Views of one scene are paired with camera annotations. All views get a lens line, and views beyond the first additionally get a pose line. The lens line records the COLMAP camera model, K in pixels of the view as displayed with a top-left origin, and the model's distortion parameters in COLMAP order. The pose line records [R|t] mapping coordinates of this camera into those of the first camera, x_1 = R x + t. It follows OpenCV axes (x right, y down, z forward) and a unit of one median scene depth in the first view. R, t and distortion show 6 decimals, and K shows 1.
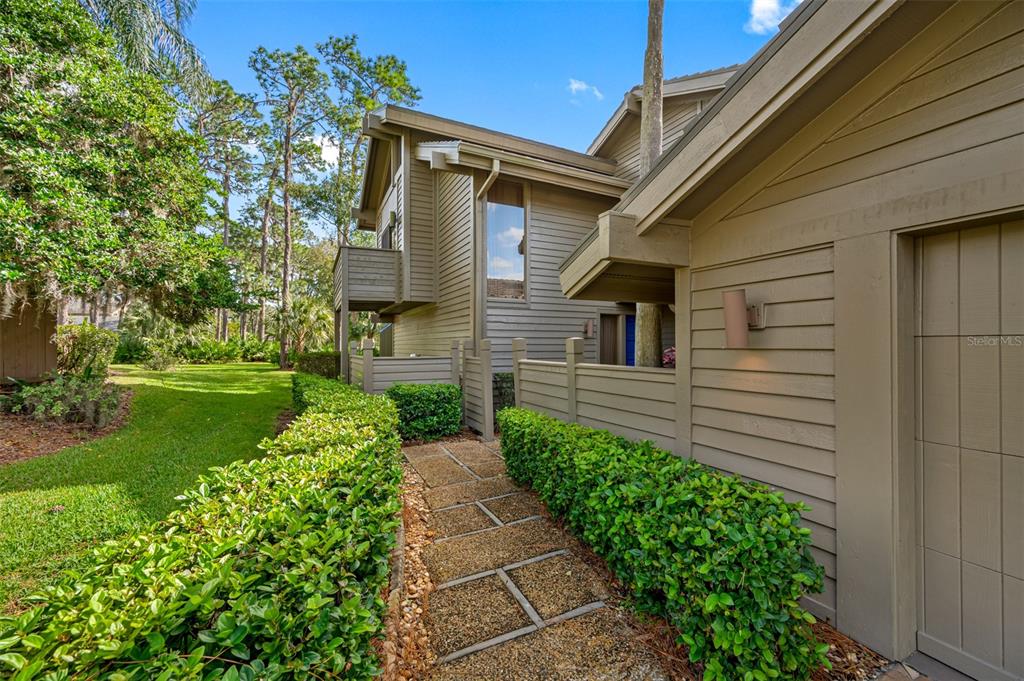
lens RADIAL K [[411.0, 0, 512.3], [0, 411.0, 341.4], [0, 0, 1]] dist [-0.000098, 0.000027]
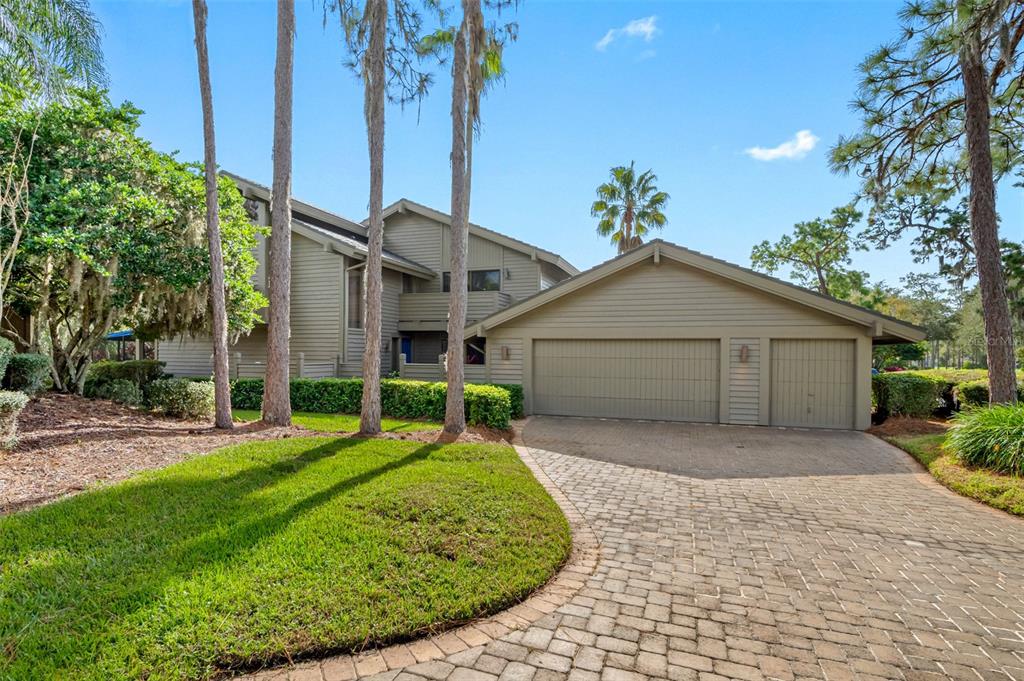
lens RADIAL K [[411.0, 0, 513.3], [0, 411.0, 346.5], [0, 0, 1]] dist [-0.000098, 0.000027]
pose [[0.695482, 0.009266, 0.718484, -2.795856], [-0.007255, 0.999956, -0.005874, -0.101301], [-0.718507, -0.001127, 0.695519, -2.328349]]
